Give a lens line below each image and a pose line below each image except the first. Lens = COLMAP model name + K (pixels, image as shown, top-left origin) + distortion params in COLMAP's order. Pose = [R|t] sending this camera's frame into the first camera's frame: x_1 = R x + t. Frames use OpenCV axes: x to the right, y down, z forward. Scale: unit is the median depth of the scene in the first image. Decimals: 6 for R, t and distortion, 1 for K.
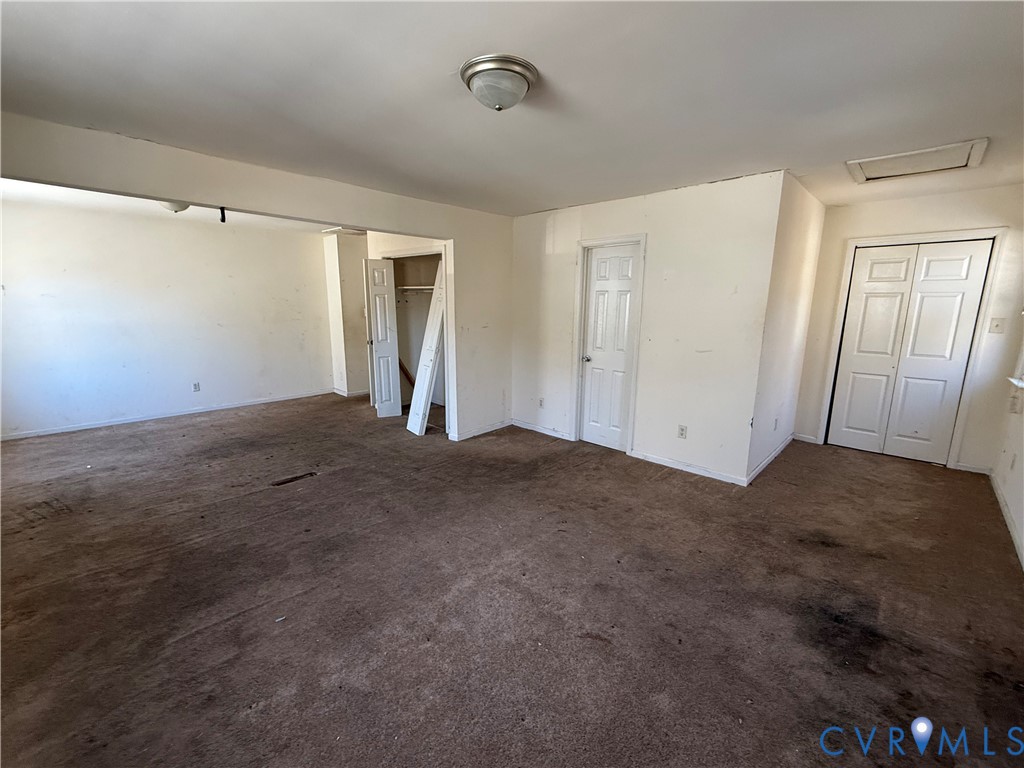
lens RADIAL K [[429.7, 0, 512.0], [0, 429.7, 384.0], [0, 0, 1]] dist [-0.000545, -0.000008]
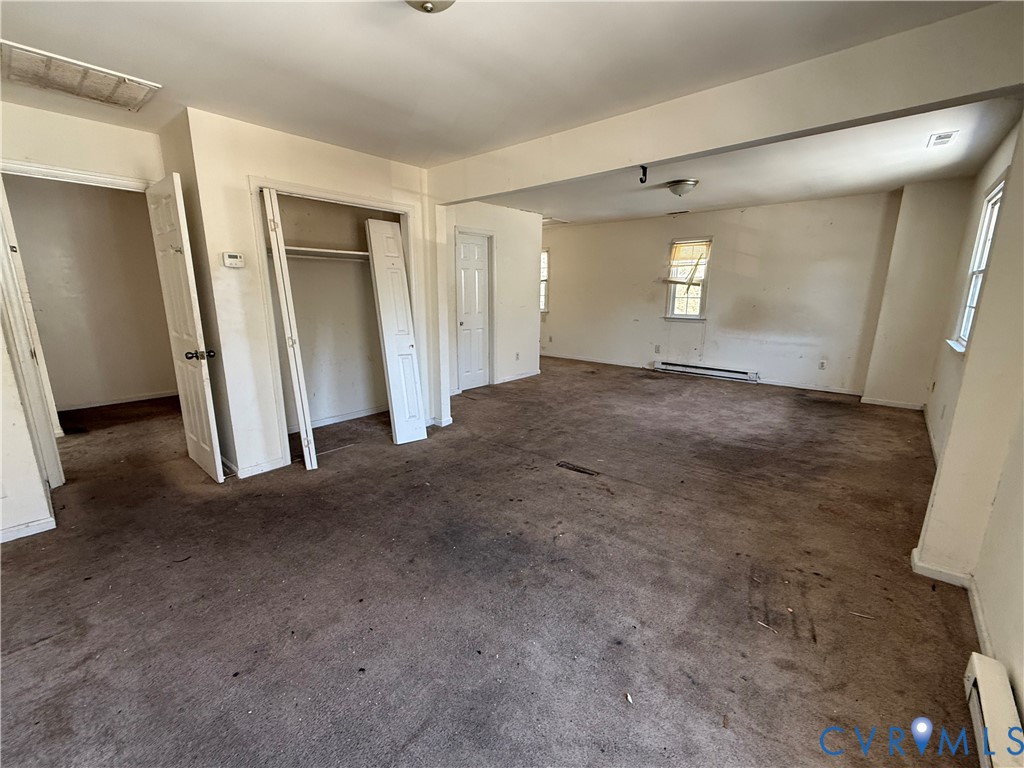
lens RADIAL K [[429.7, 0, 512.0], [0, 429.7, 384.0], [0, 0, 1]] dist [-0.000545, -0.000008]
pose [[-0.034766, -0.223476, 0.974089, -1.203745], [0.184555, 0.956479, 0.226023, -0.160738], [-0.982207, 0.187631, 0.007991, 0.981806]]
